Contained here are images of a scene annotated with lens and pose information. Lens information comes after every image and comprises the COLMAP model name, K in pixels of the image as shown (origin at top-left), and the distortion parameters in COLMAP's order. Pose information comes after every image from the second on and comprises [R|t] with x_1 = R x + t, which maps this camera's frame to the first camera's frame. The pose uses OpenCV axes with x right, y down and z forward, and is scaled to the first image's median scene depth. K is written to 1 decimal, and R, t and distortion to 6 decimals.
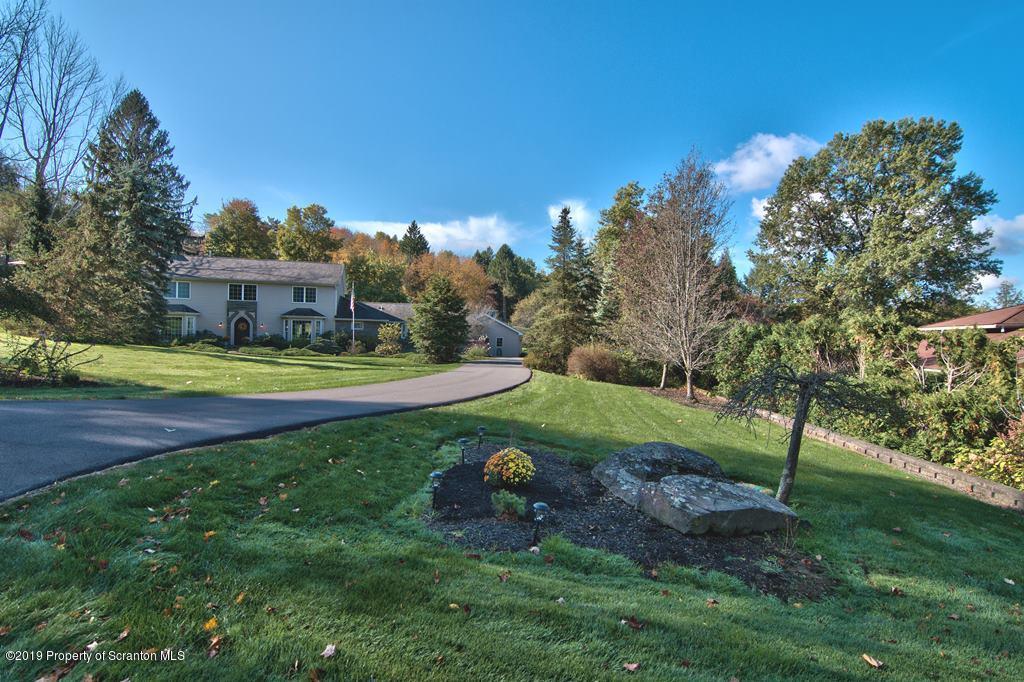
lens RADIAL K [[491.6, 0, 514.5], [0, 491.6, 341.1], [0, 0, 1]] dist [-0.005882, -0.009775]
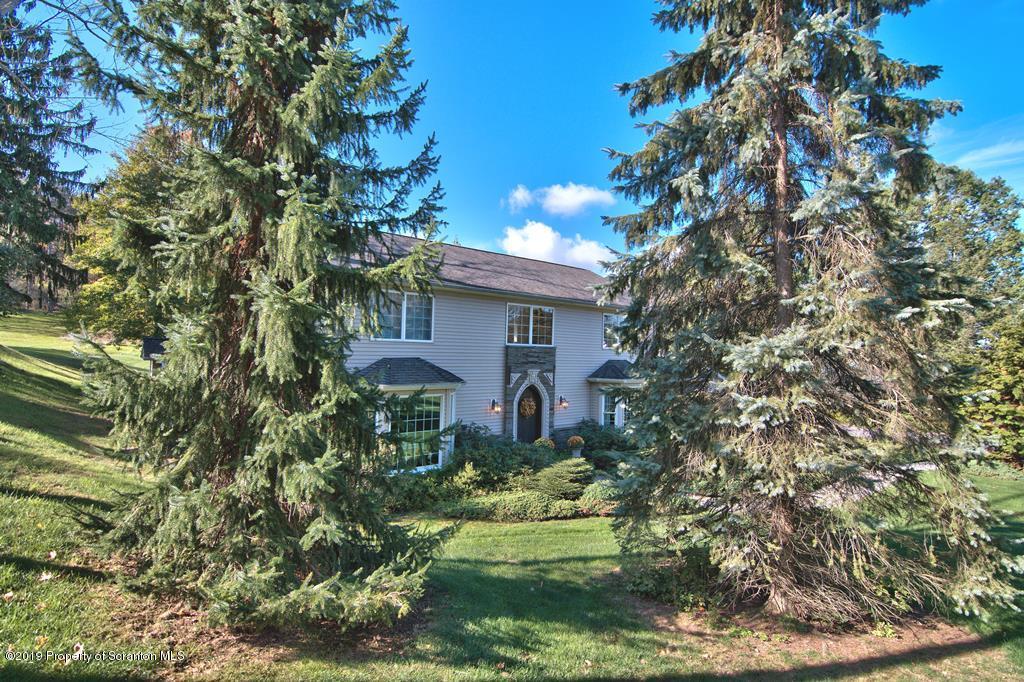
lens RADIAL K [[491.6, 0, 512.2], [0, 491.6, 338.4], [0, 0, 1]] dist [-0.005882, -0.009775]
pose [[0.911222, 0.010985, 0.411770, -0.779813], [0.000531, 0.999612, -0.027843, -0.080660], [-0.411916, 0.025590, 0.910863, 0.656361]]
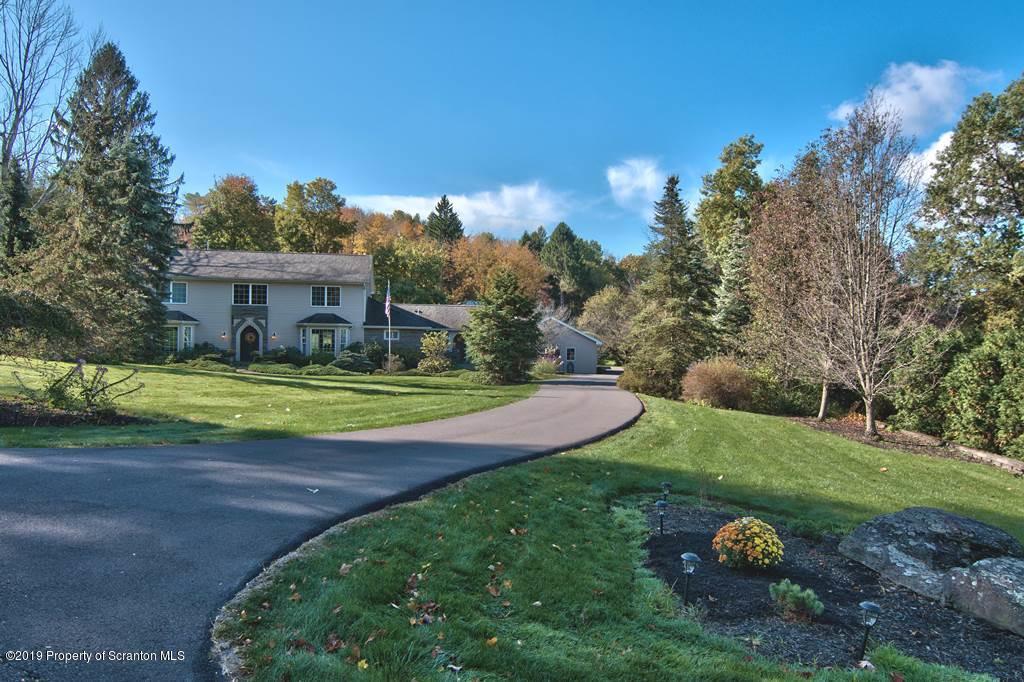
lens RADIAL K [[648.2, 0, 513.6], [0, 648.2, 345.1], [0, 0, 1]] dist [-0.000522, -0.013939]
pose [[0.996277, -0.008885, -0.085751, -0.044946], [0.008277, 0.999938, -0.007436, -0.006807], [0.085811, 0.006699, 0.996289, -0.003618]]
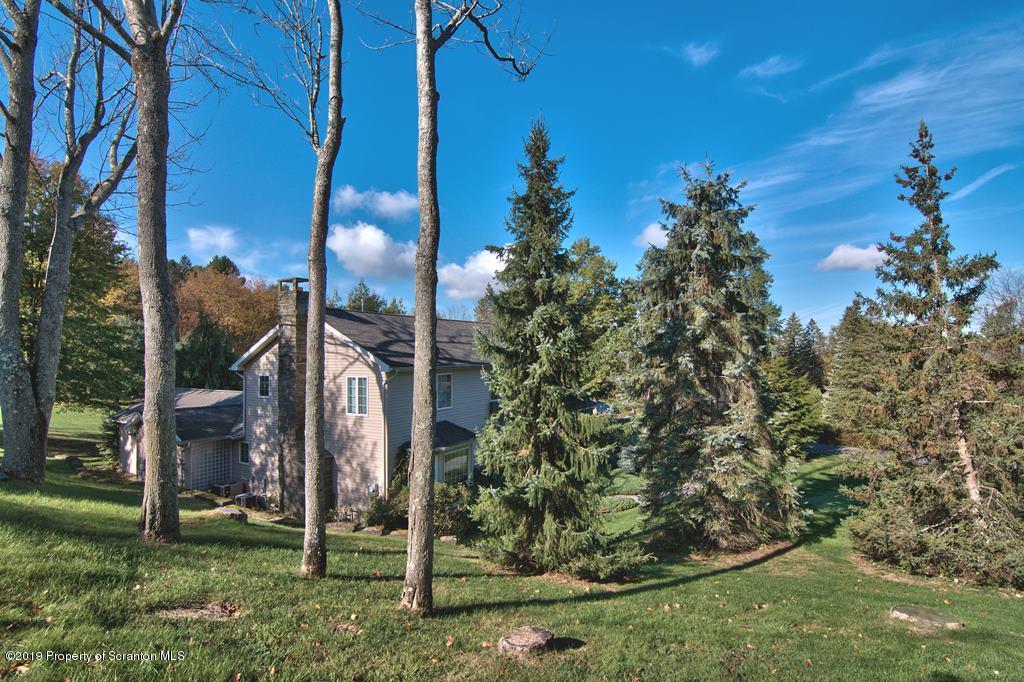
lens RADIAL K [[491.6, 0, 506.6], [0, 491.6, 332.6], [0, 0, 1]] dist [-0.005882, -0.009775]
pose [[0.713156, -0.001222, 0.701005, -0.997126], [0.035253, 0.998796, -0.034123, -0.146273], [-0.700119, 0.049047, 0.712340, 0.615014]]
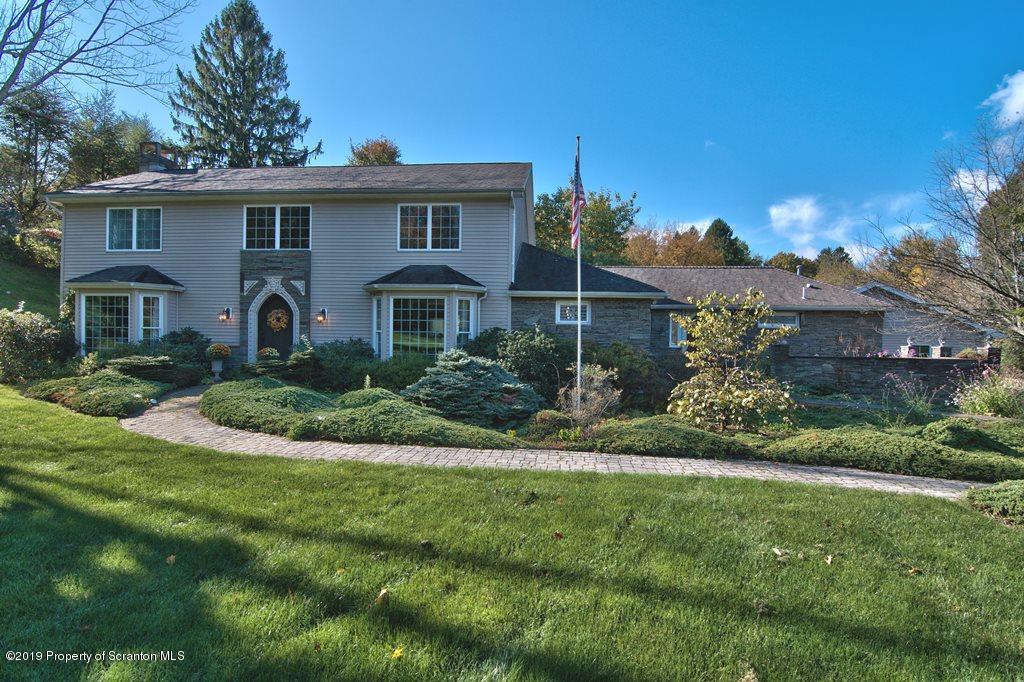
lens RADIAL K [[491.6, 0, 508.8], [0, 491.6, 343.4], [0, 0, 1]] dist [-0.005882, -0.009775]
pose [[0.939526, -0.002371, -0.342470, -0.275115], [0.001579, 0.999995, -0.002590, -0.010924], [0.342474, 0.001892, 0.939525, 0.746940]]
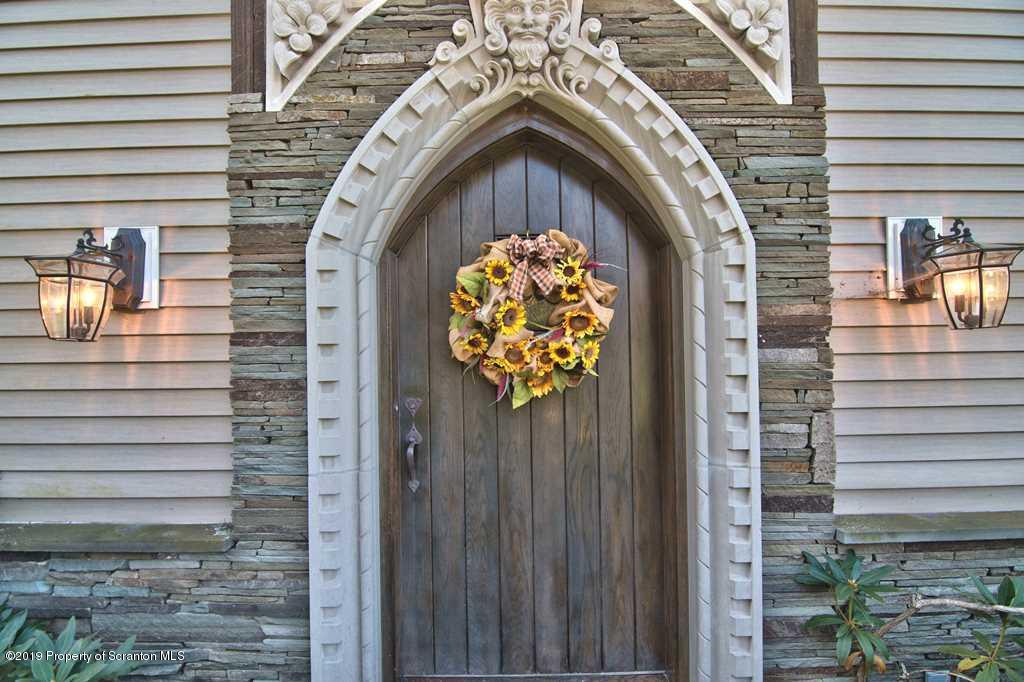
lens RADIAL K [[491.6, 0, 508.7], [0, 491.6, 341.5], [0, 0, 1]] dist [-0.005882, -0.009775]
pose [[0.964904, -0.037561, -0.259903, -0.573662], [0.031048, 0.999094, -0.029122, -0.026761], [0.260762, 0.020030, 0.965195, 1.003349]]
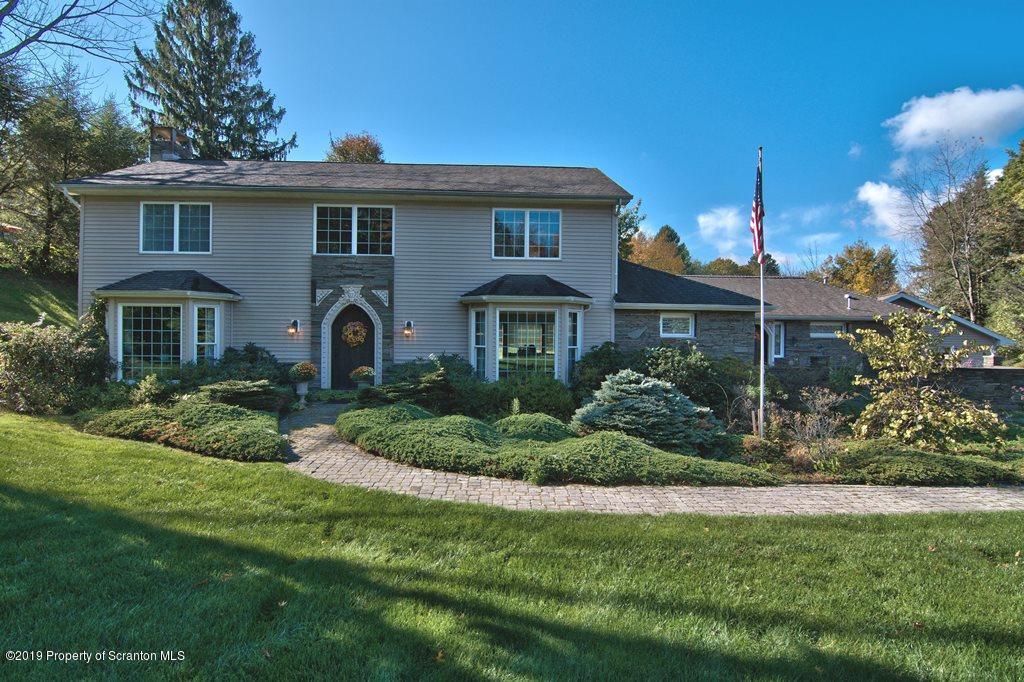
lens RADIAL K [[491.6, 0, 510.0], [0, 491.6, 344.0], [0, 0, 1]] dist [-0.005882, -0.009775]
pose [[0.975565, -0.009341, -0.219511, -0.397927], [0.008631, 0.999954, -0.004193, -0.021140], [0.219540, 0.002196, 0.975601, 0.733830]]
